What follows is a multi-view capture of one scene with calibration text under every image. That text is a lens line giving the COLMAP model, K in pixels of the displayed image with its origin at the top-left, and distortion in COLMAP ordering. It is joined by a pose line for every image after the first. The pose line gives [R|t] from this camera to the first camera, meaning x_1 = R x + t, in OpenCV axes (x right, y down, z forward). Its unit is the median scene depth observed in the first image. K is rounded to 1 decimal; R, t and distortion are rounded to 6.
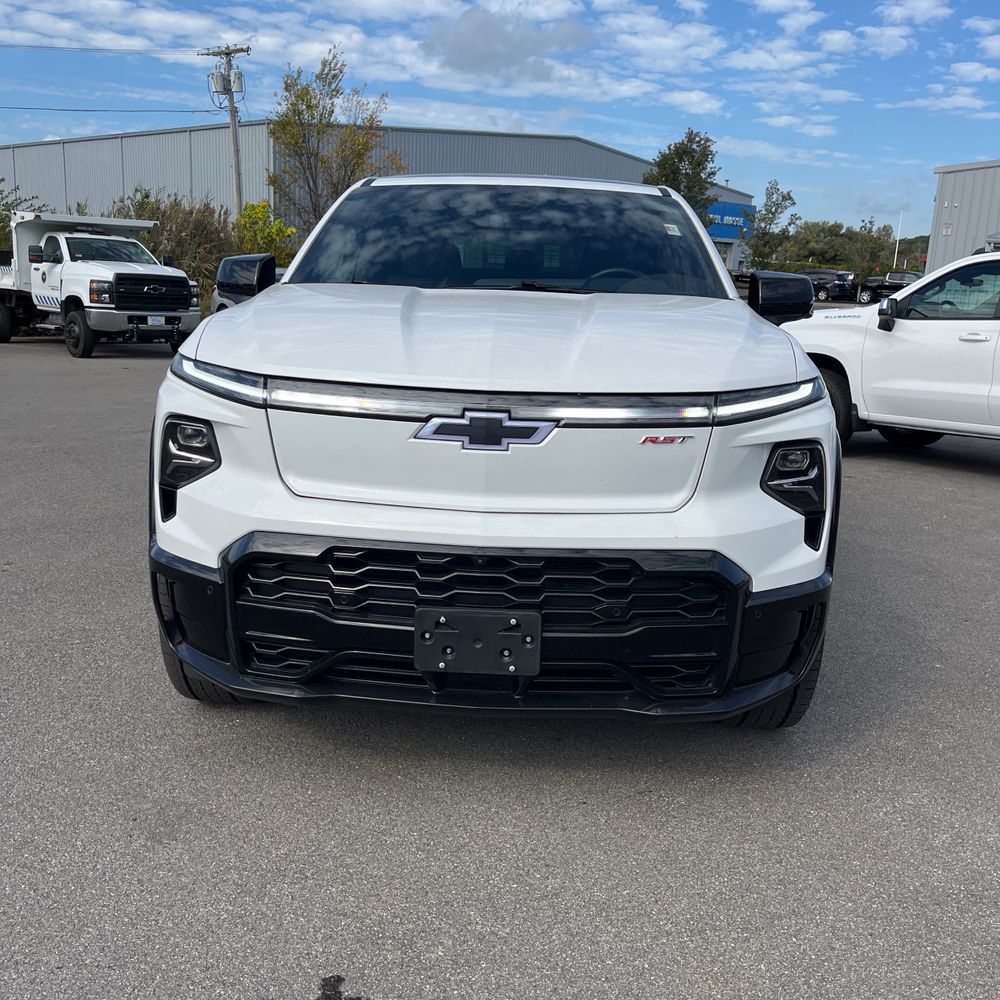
lens RADIAL K [[1020.1, 0, 496.5], [0, 1020.1, 486.7], [0, 0, 1]] dist [0.060173, -0.079531]
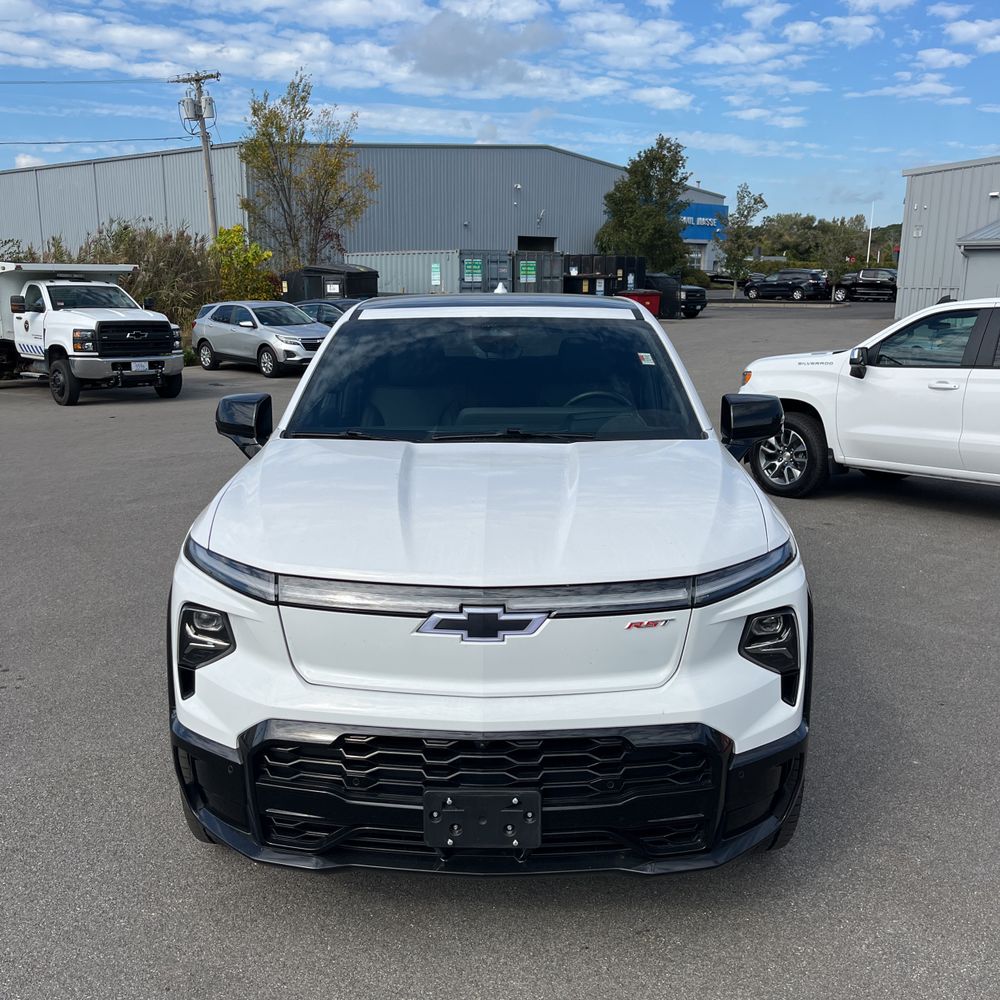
lens RADIAL K [[1013.7, 0, 486.6], [0, 1013.7, 500.7], [0, 0, 1]] dist [0.055069, -0.060266]
pose [[0.999264, -0.038009, 0.005183, -0.006325], [0.038028, 0.999271, -0.003451, -0.162909], [-0.005048, 0.003645, 0.999981, -0.067751]]
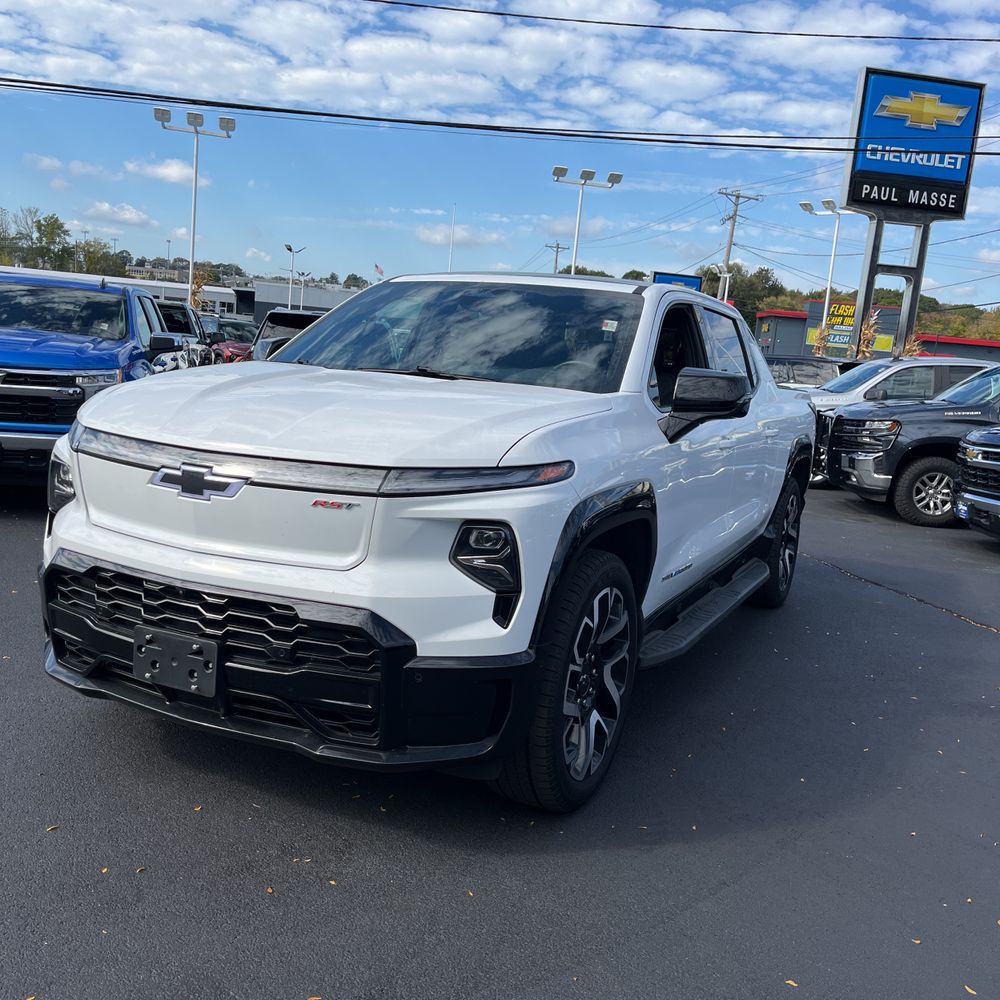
lens RADIAL K [[1013.7, 0, 486.6], [0, 1013.7, 500.7], [0, 0, 1]] dist [0.055069, -0.060266]
pose [[0.916790, 0.089879, -0.389125, 0.682888], [-0.116013, 0.992267, -0.044139, -0.018773], [0.382149, 0.085609, 0.920127, 0.038029]]
